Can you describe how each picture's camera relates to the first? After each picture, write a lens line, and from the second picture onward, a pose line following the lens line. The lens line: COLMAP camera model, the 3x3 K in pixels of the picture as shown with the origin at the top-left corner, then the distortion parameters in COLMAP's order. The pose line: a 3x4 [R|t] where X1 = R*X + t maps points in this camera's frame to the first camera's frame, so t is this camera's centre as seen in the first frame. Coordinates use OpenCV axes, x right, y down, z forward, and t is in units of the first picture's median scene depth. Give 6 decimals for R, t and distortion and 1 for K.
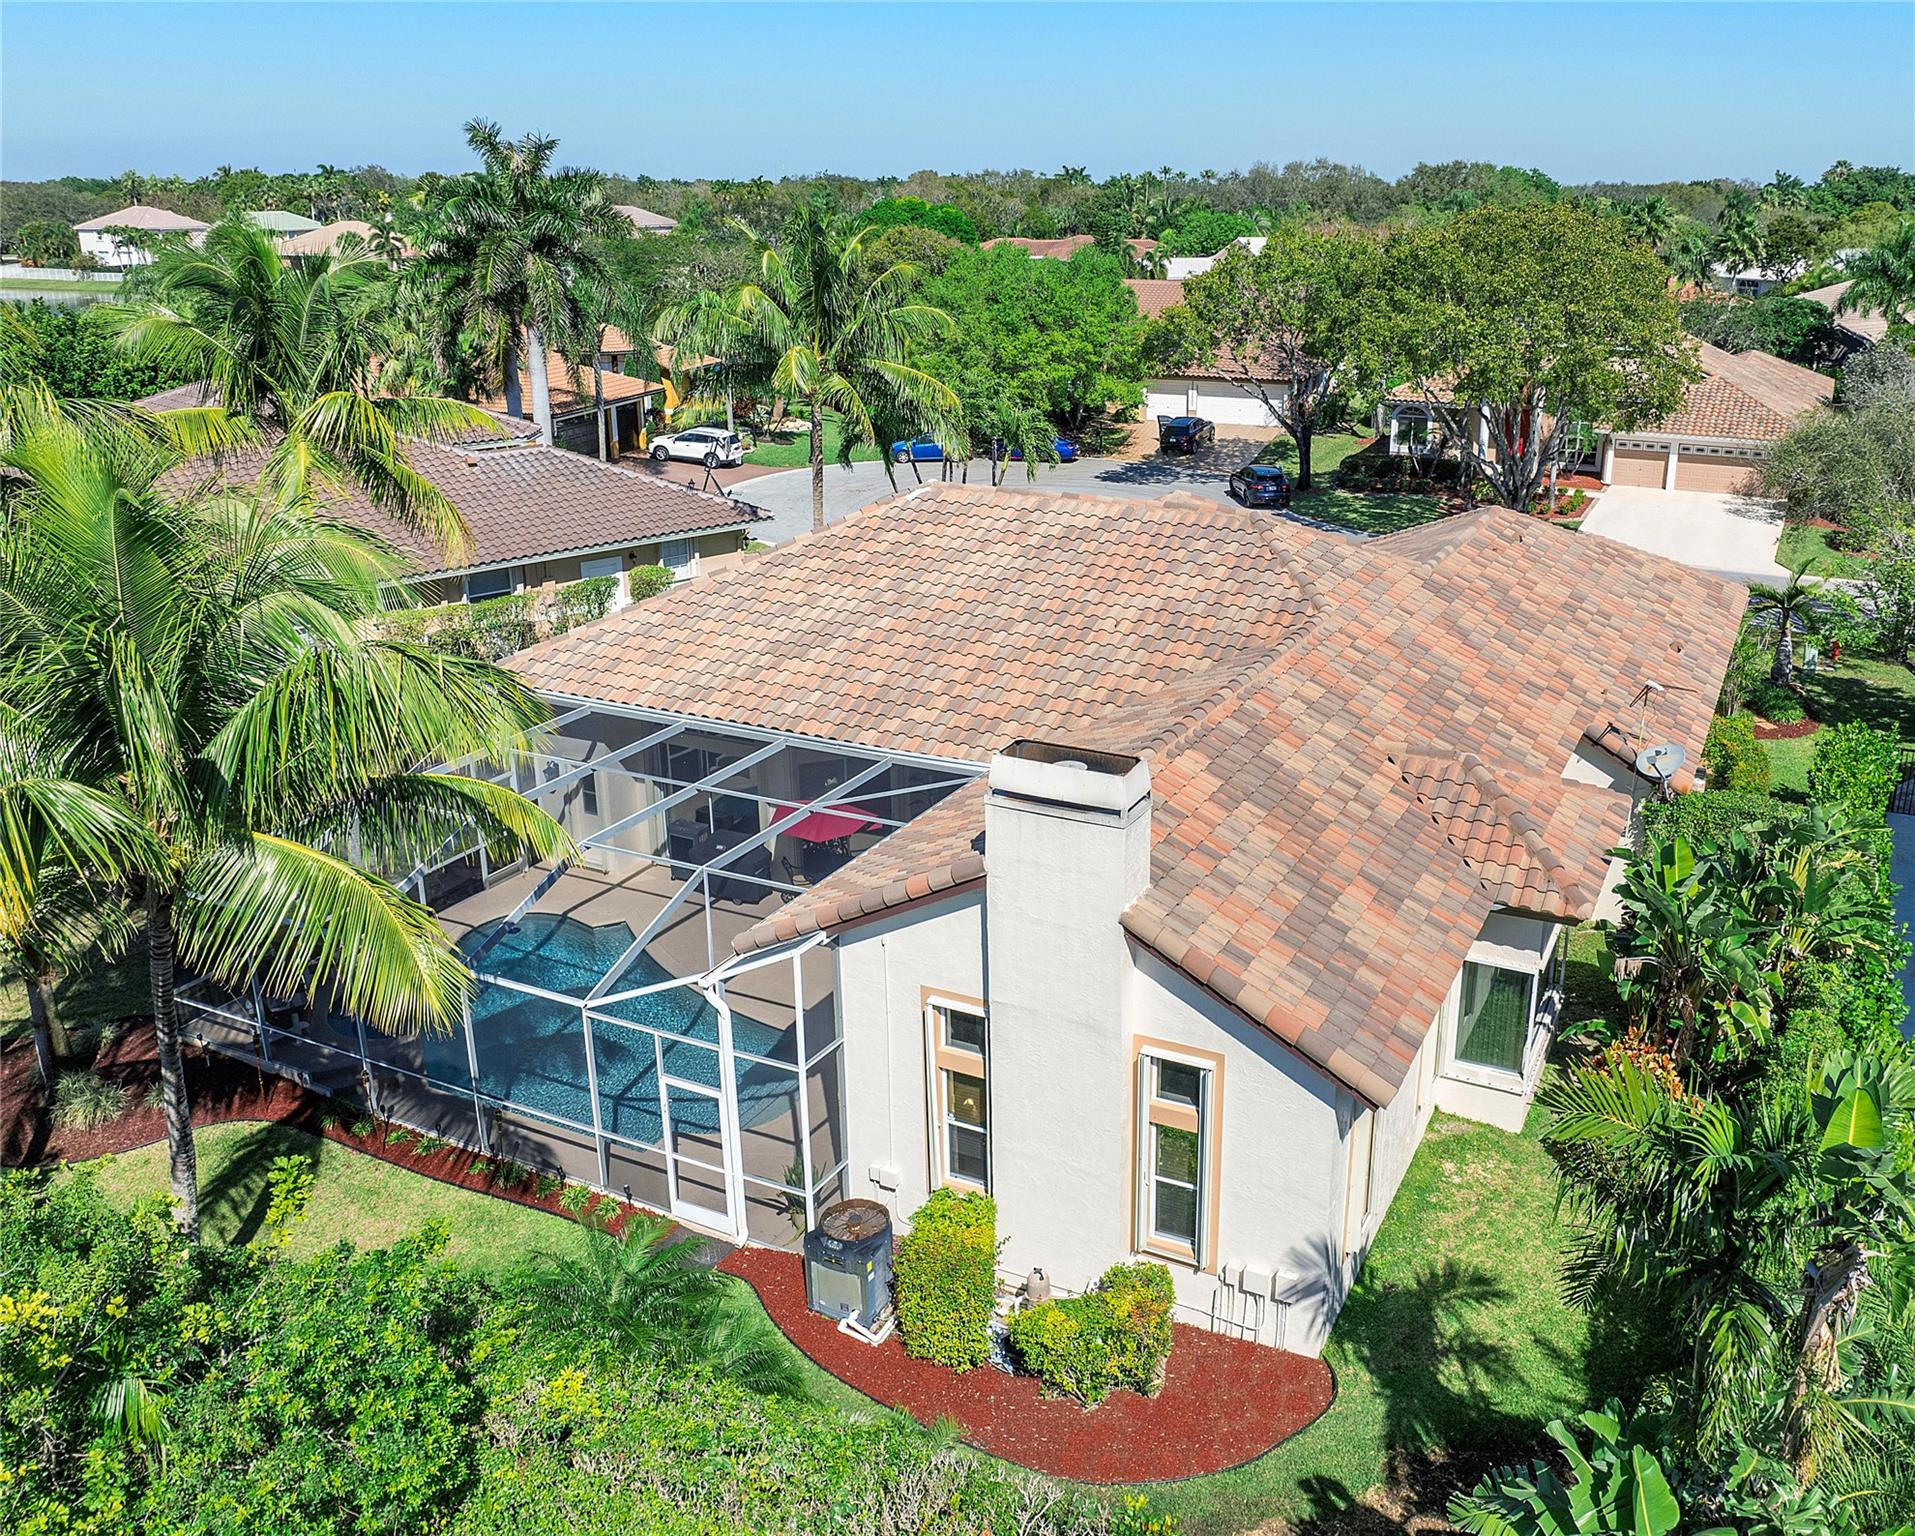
lens RADIAL K [[1602.8, 0, 955.3], [0, 1602.8, 771.9], [0, 0, 1]] dist [-0.001858, -0.023146]
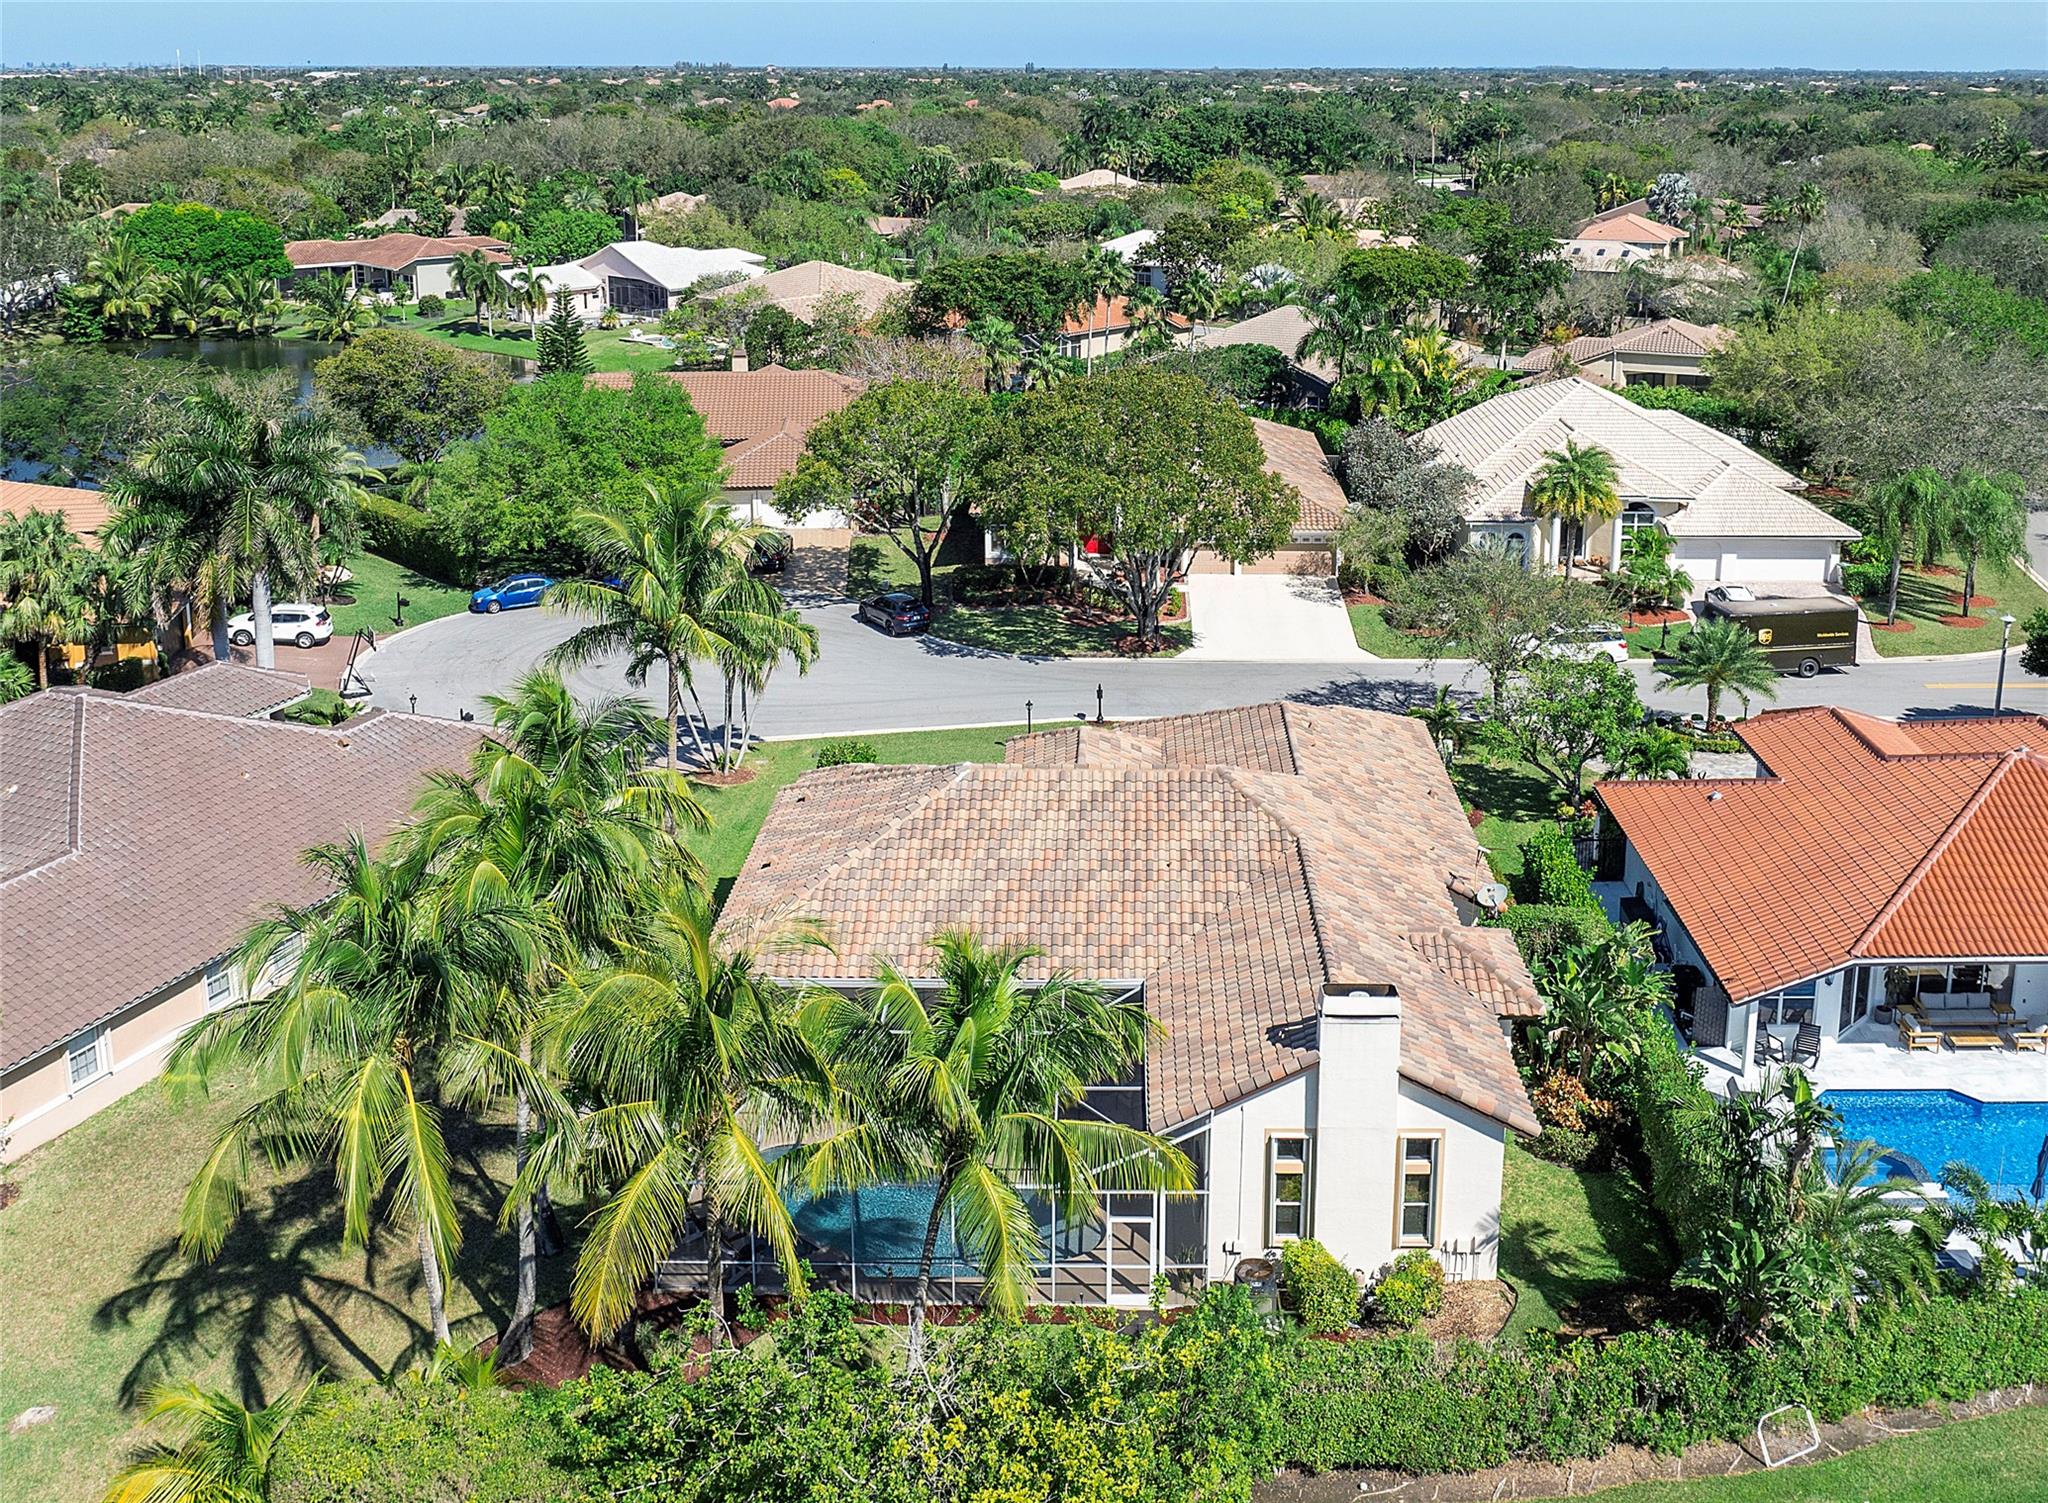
lens RADIAL K [[2009.6, 0, 1025.0], [0, 2009.6, 749.5], [0, 0, 1]] dist [-0.006502, 0.000000]
pose [[0.908771, -0.138799, 0.393536, -1.085578], [0.151184, 0.988506, -0.000478, -0.320781], [-0.388947, 0.059931, 0.919309, -0.960780]]
